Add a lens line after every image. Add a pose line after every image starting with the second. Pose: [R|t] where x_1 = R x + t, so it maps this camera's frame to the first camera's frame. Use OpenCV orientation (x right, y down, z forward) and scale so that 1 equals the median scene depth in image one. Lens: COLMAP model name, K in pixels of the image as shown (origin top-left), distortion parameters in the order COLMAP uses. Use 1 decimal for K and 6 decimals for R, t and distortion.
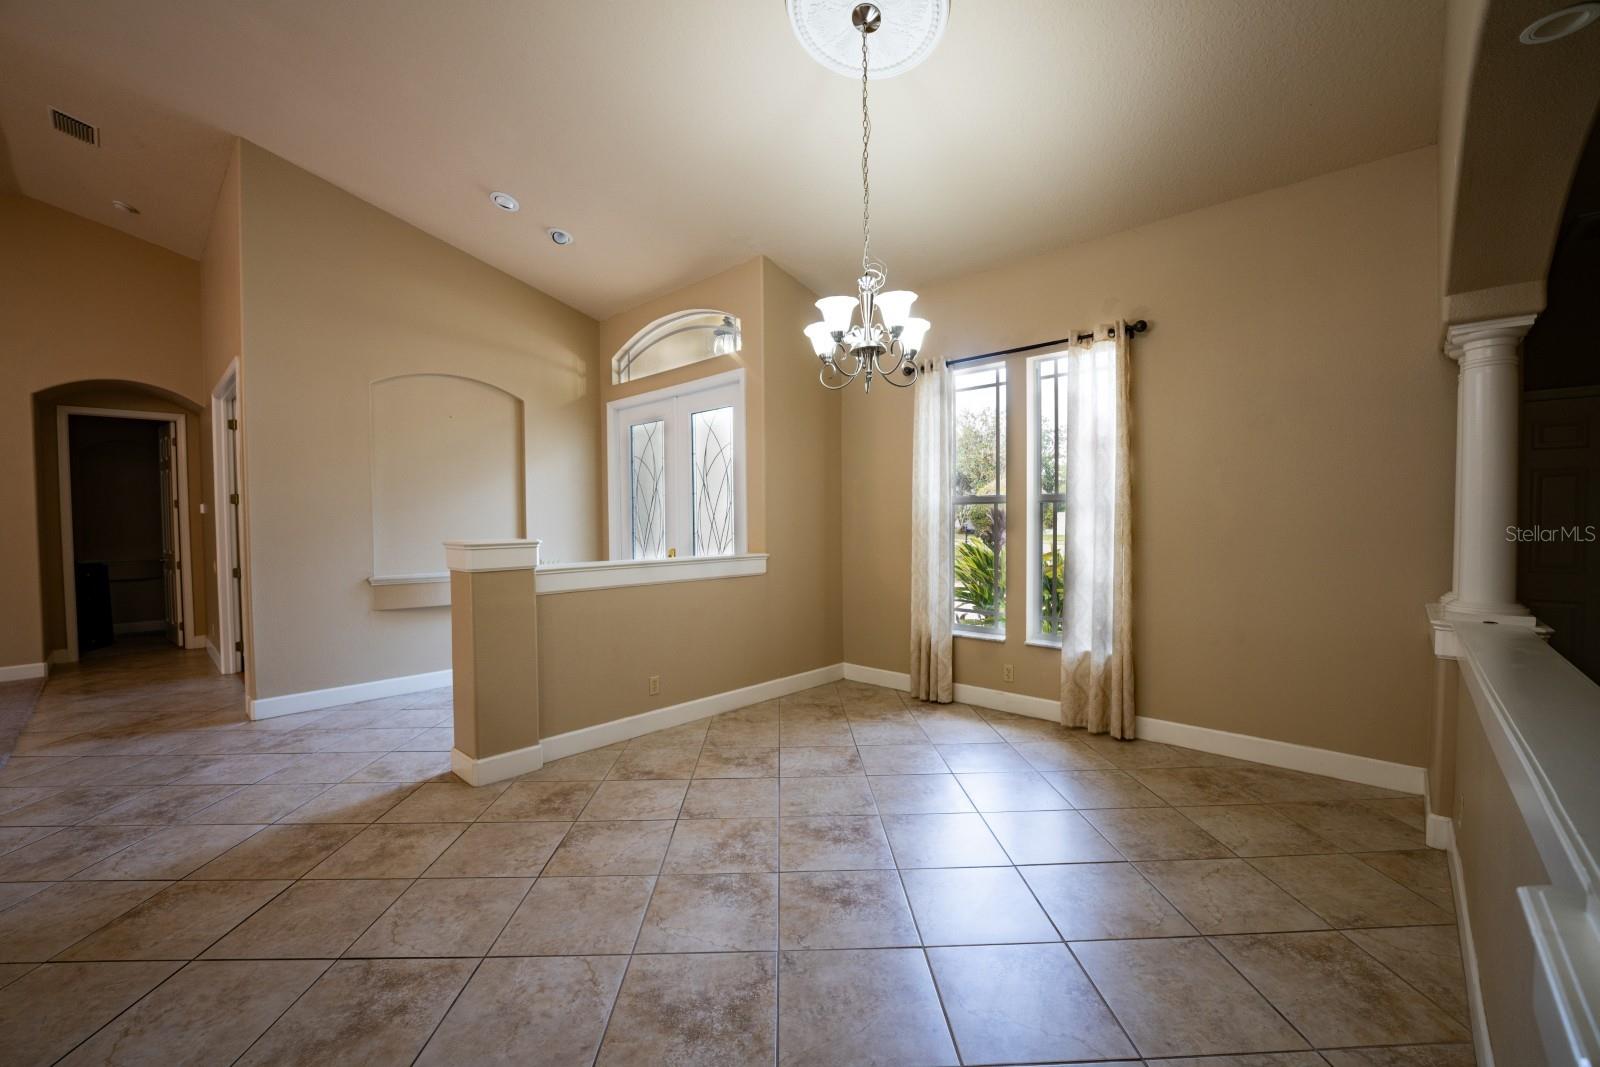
lens RADIAL K [[642.6, 0, 811.3], [0, 642.6, 533.2], [0, 0, 1]] dist [-0.023303, 0.000226]
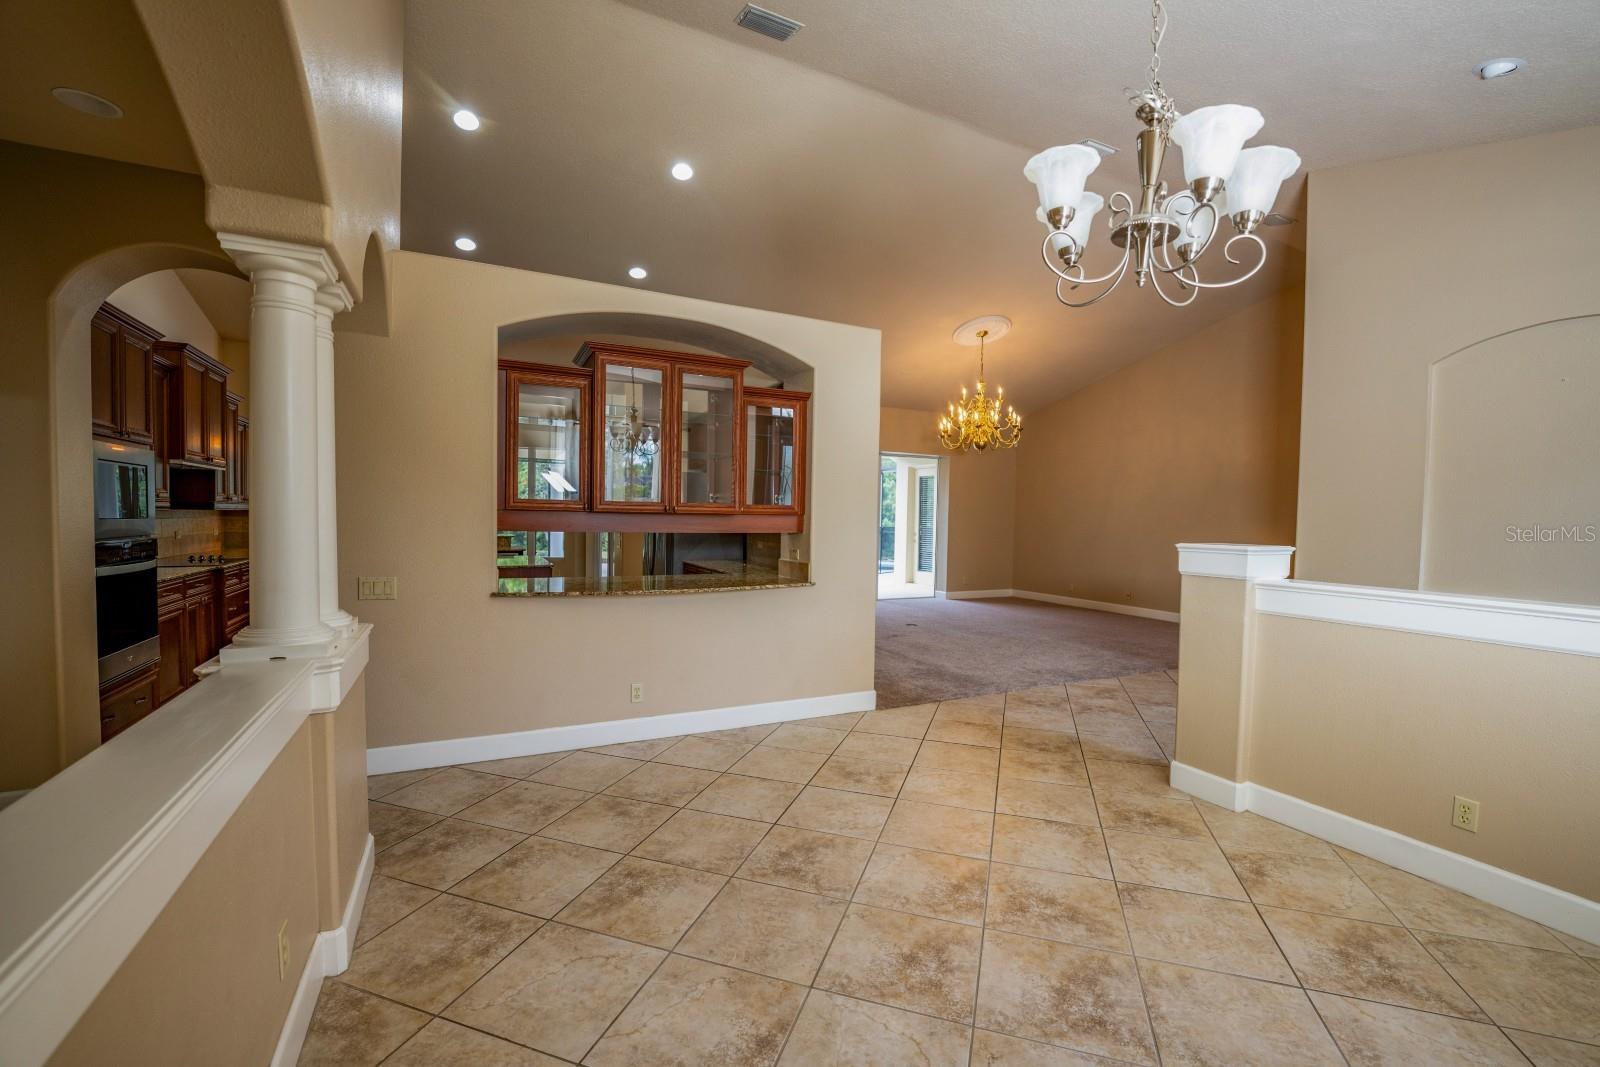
lens RADIAL K [[667.4, 0, 800.0], [0, 667.4, 533.5], [0, 0, 1]] dist [-0.001584, -0.000243]
pose [[-0.349569, 0.029987, -0.936431, 0.783776], [-0.030363, 0.998600, 0.043312, -0.035179], [0.936419, 0.043574, -0.348169, 0.948384]]
